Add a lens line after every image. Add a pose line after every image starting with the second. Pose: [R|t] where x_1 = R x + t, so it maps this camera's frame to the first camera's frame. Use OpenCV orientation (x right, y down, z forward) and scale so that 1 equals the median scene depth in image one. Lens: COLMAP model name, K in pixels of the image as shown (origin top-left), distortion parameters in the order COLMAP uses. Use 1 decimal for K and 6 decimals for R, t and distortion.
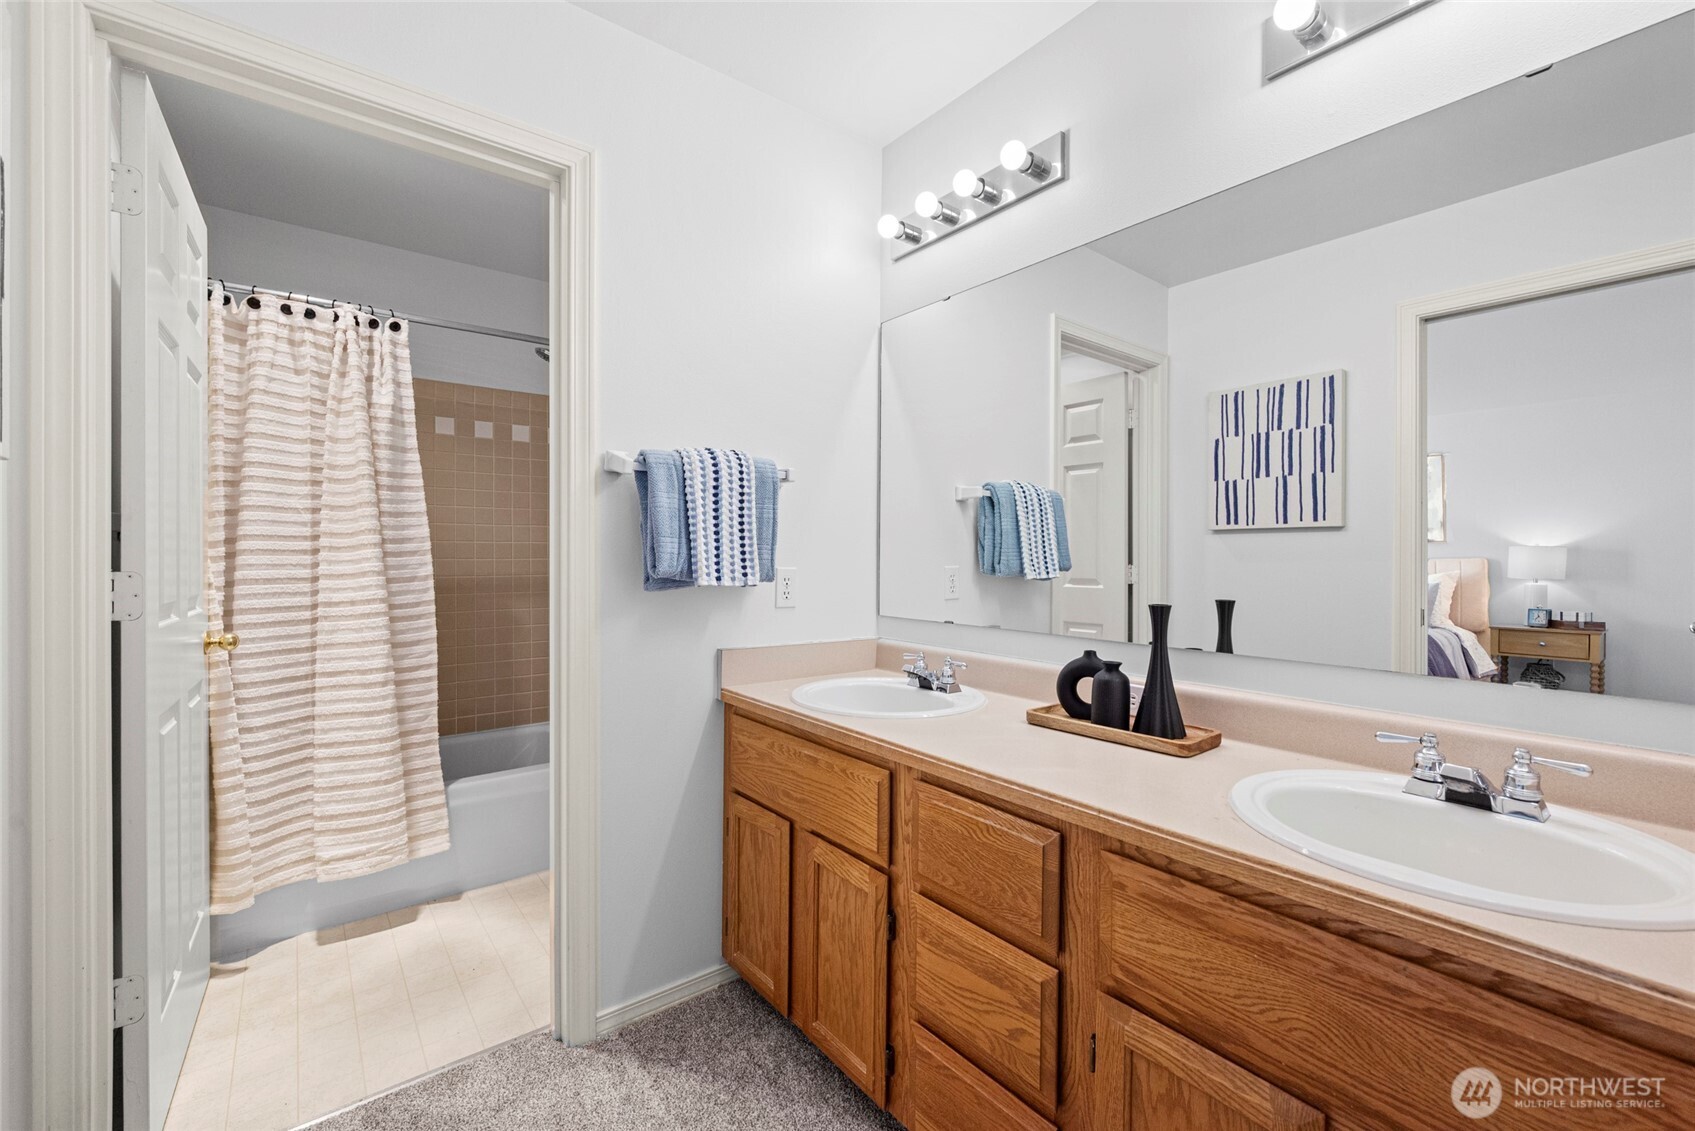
lens RADIAL K [[717.7, 0, 847.5], [0, 717.7, 565.5], [0, 0, 1]] dist [-0.000642, -0.000231]
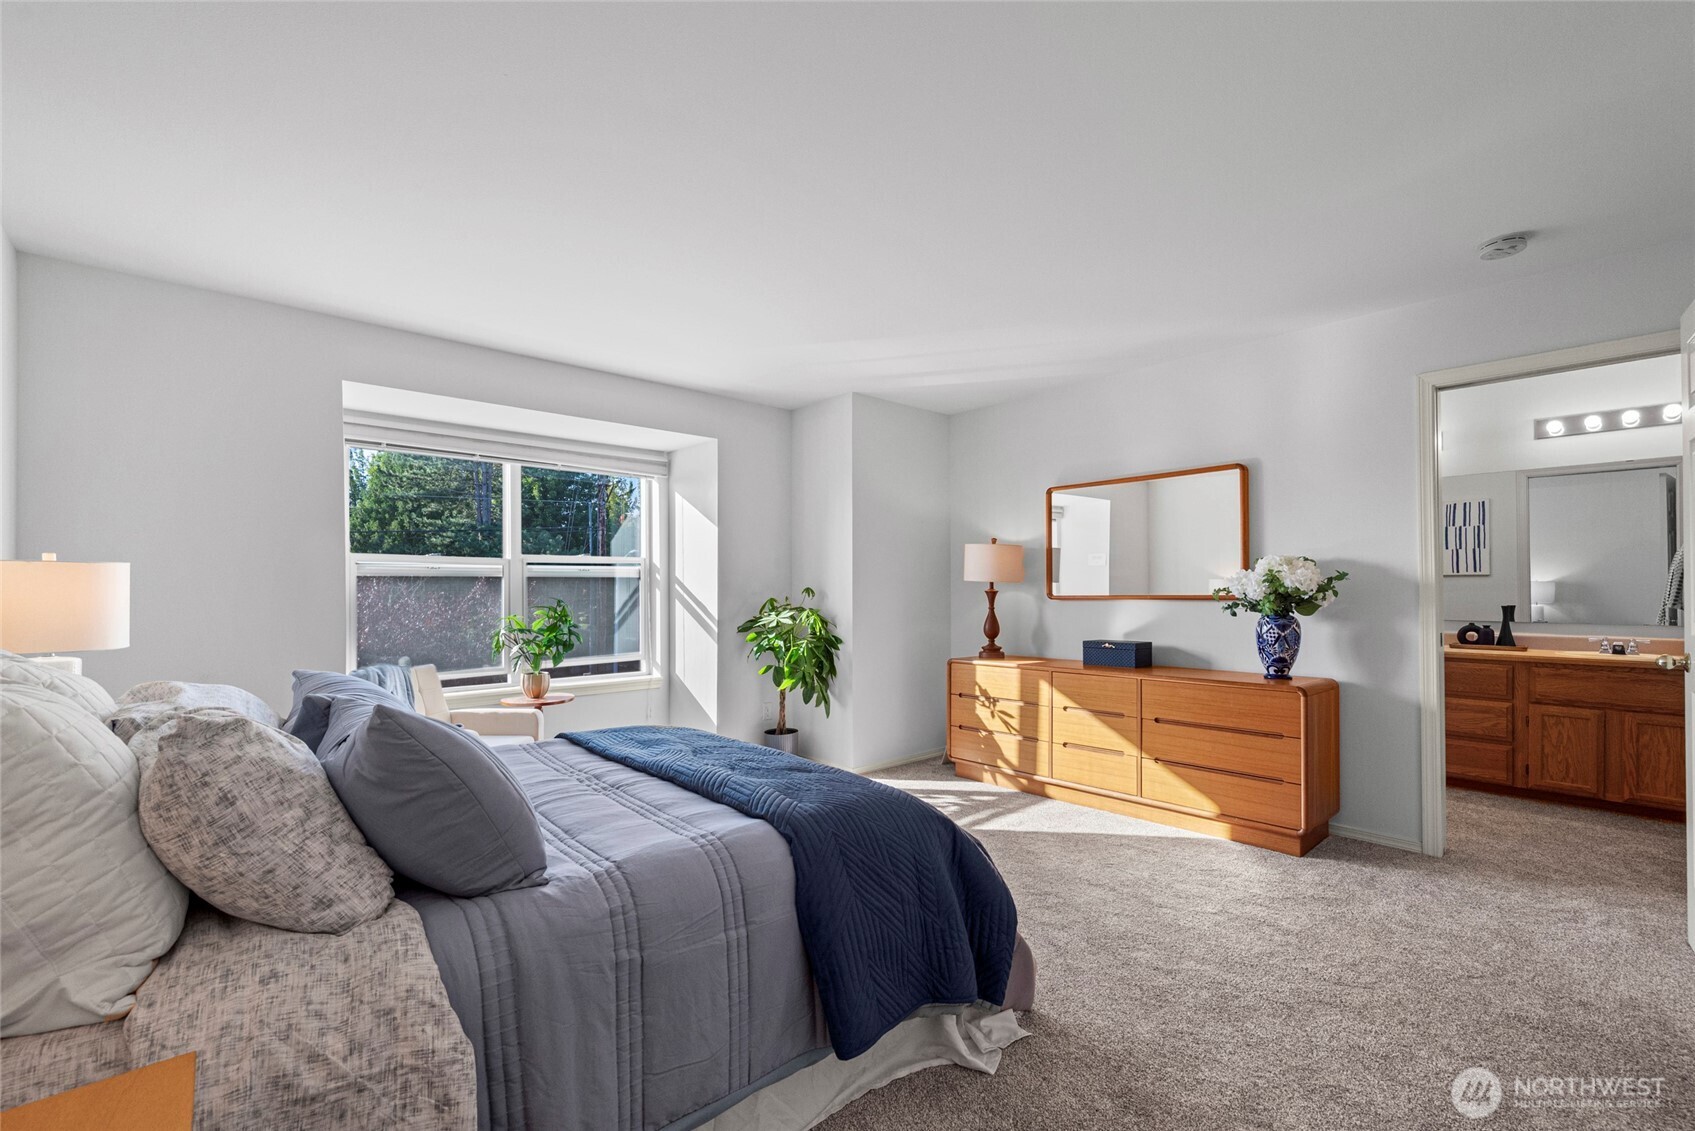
lens RADIAL K [[722.2, 0, 847.5], [0, 722.2, 565.5], [0, 0, 1]] dist [-0.000681, -0.000069]
pose [[0.998821, -0.003684, 0.048411, -1.238437], [0.005796, 0.999033, -0.043574, -0.001349], [-0.048204, 0.043803, 0.997877, -0.965350]]
